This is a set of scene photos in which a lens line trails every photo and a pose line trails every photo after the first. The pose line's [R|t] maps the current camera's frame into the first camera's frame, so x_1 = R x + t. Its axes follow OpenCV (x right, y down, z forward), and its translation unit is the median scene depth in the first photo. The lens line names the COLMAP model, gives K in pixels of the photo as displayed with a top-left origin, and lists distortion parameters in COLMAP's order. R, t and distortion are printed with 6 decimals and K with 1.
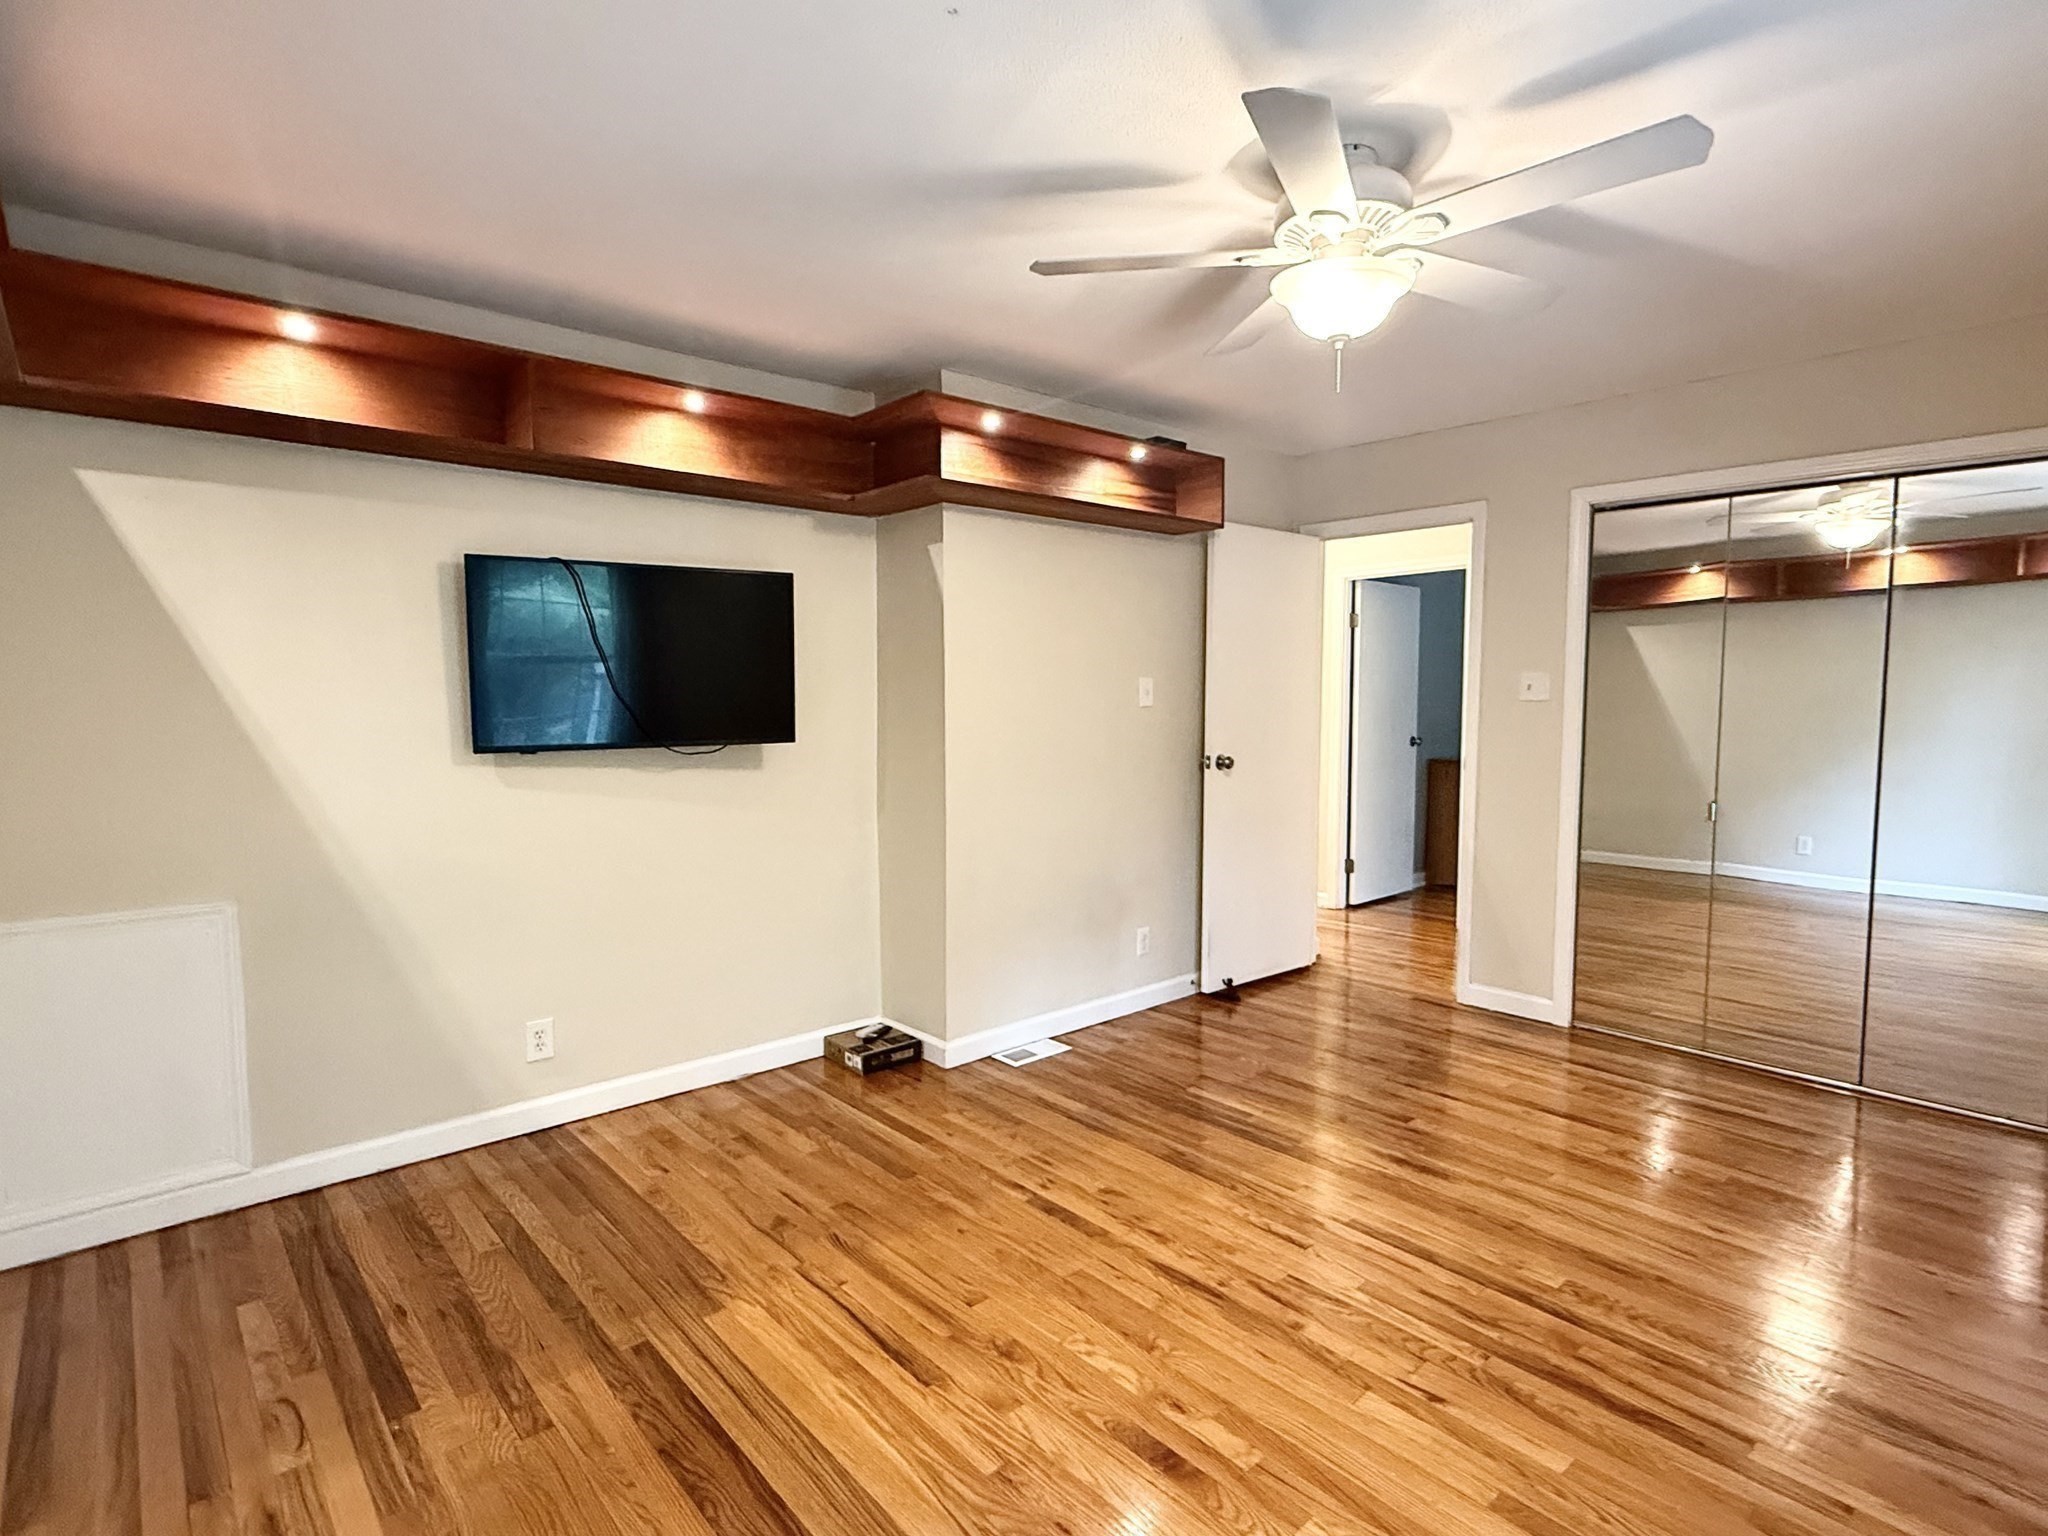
lens RADIAL K [[1047.9, 0, 1014.0], [0, 1047.9, 771.3], [0, 0, 1]] dist [-0.000513, -0.001241]
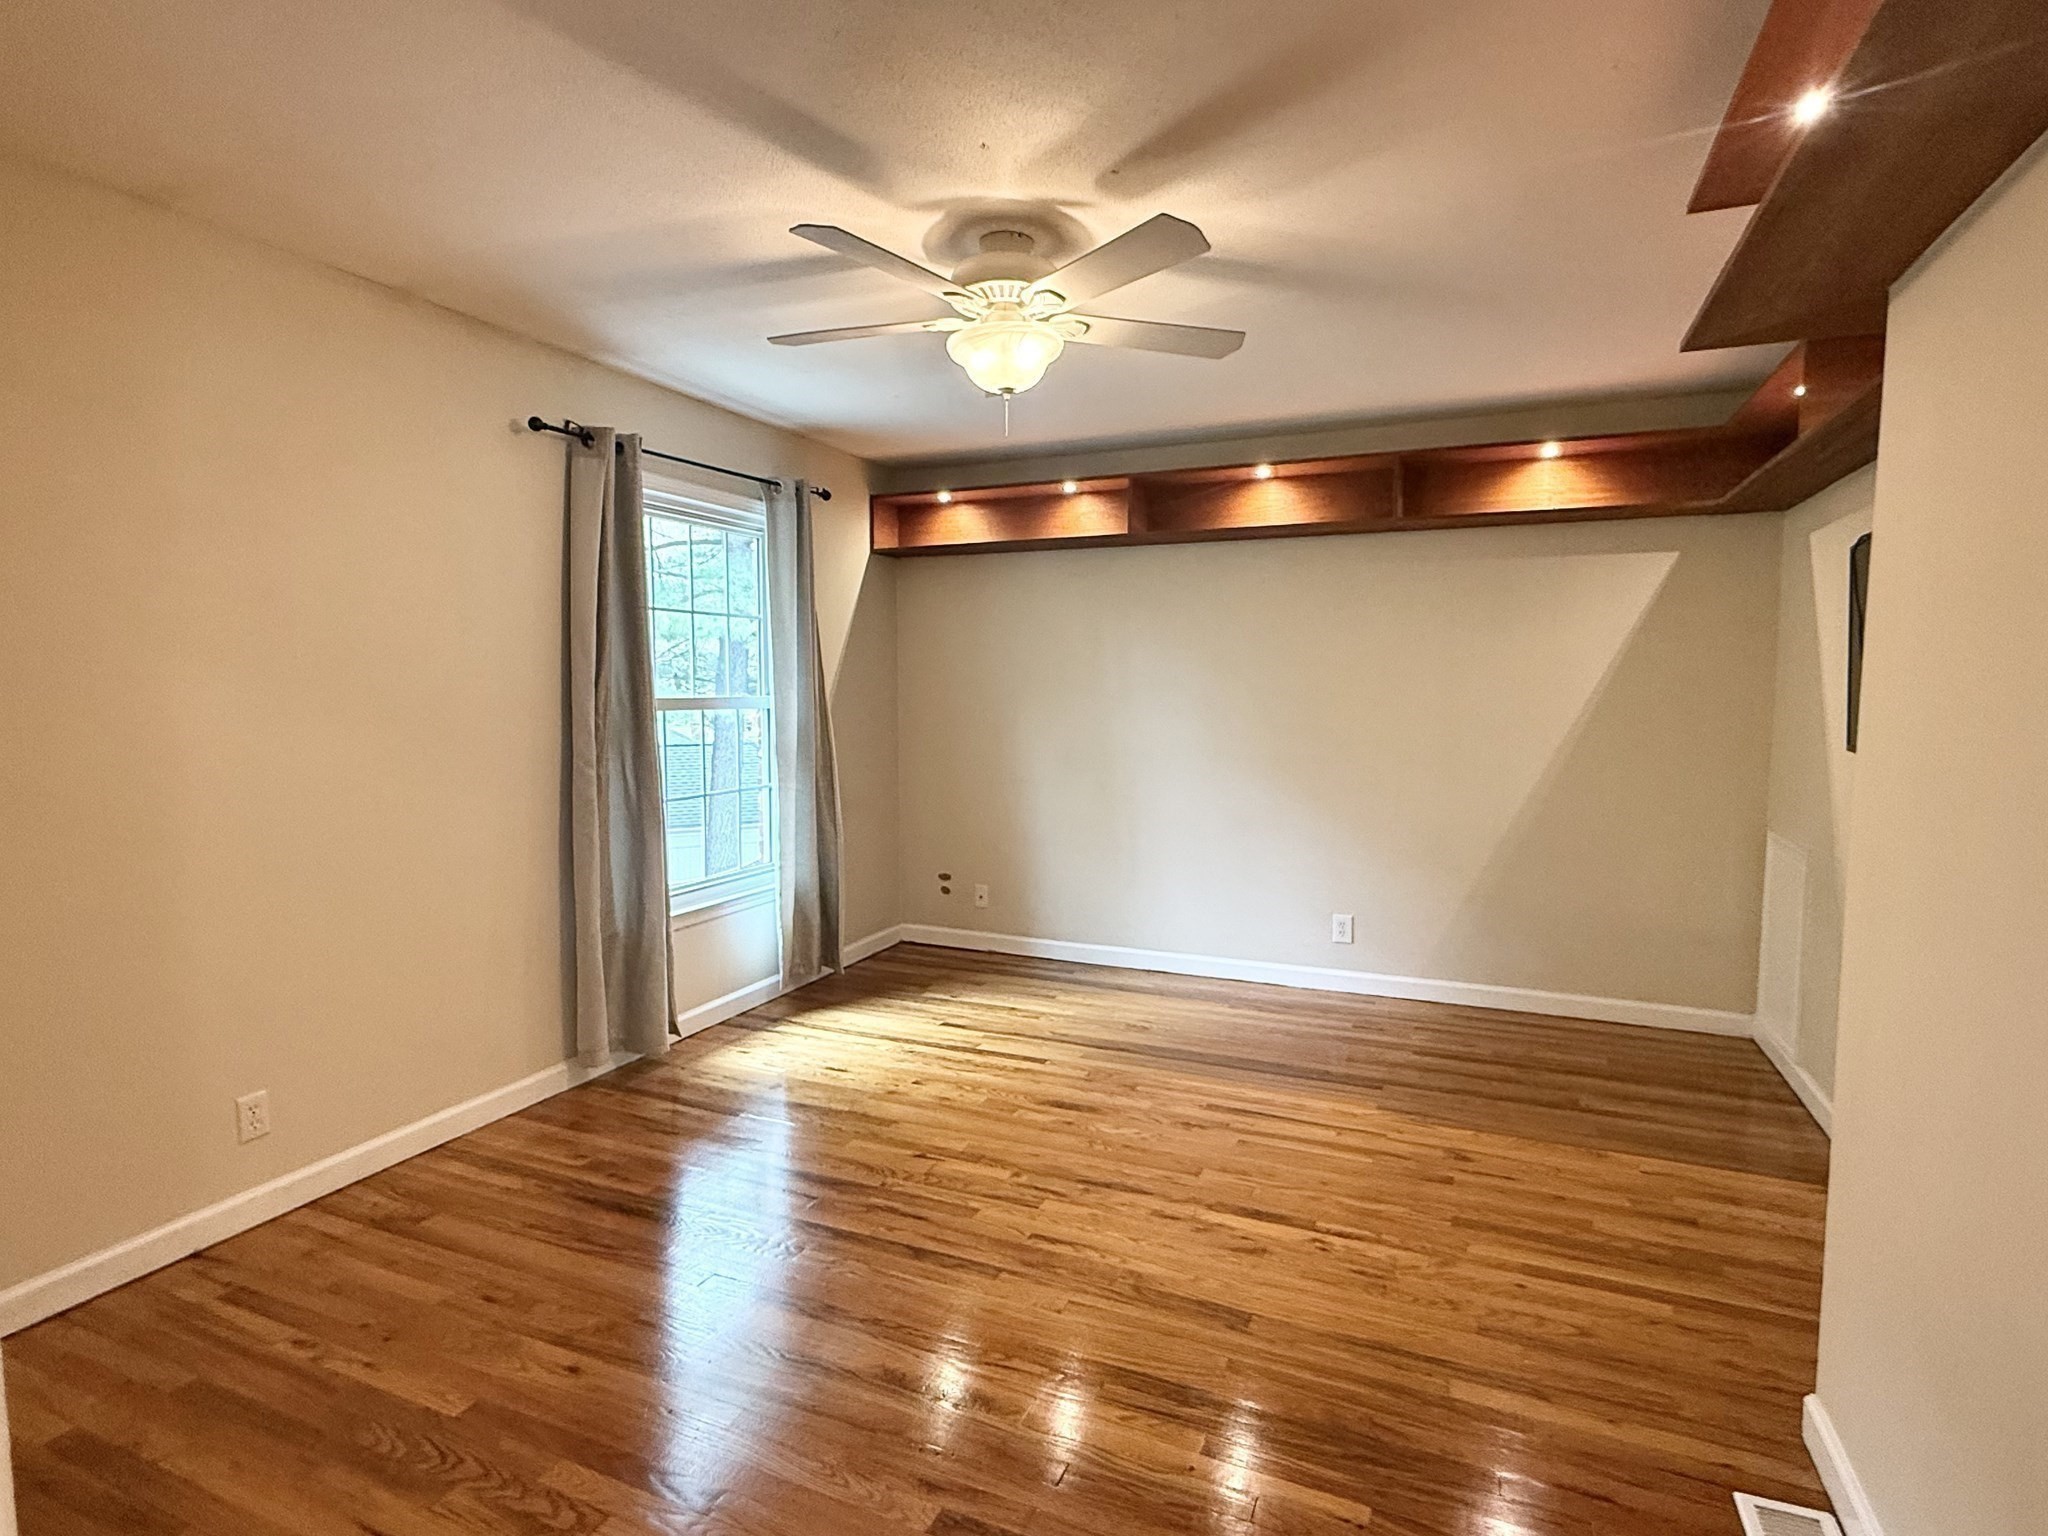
lens RADIAL K [[1047.9, 0, 1014.0], [0, 1047.9, 771.3], [0, 0, 1]] dist [-0.000513, -0.001241]
pose [[-0.907676, 0.036116, -0.418114, 0.762393], [-0.027222, 0.989125, 0.144534, -0.146523], [0.418787, 0.142573, -0.896823, 1.996137]]
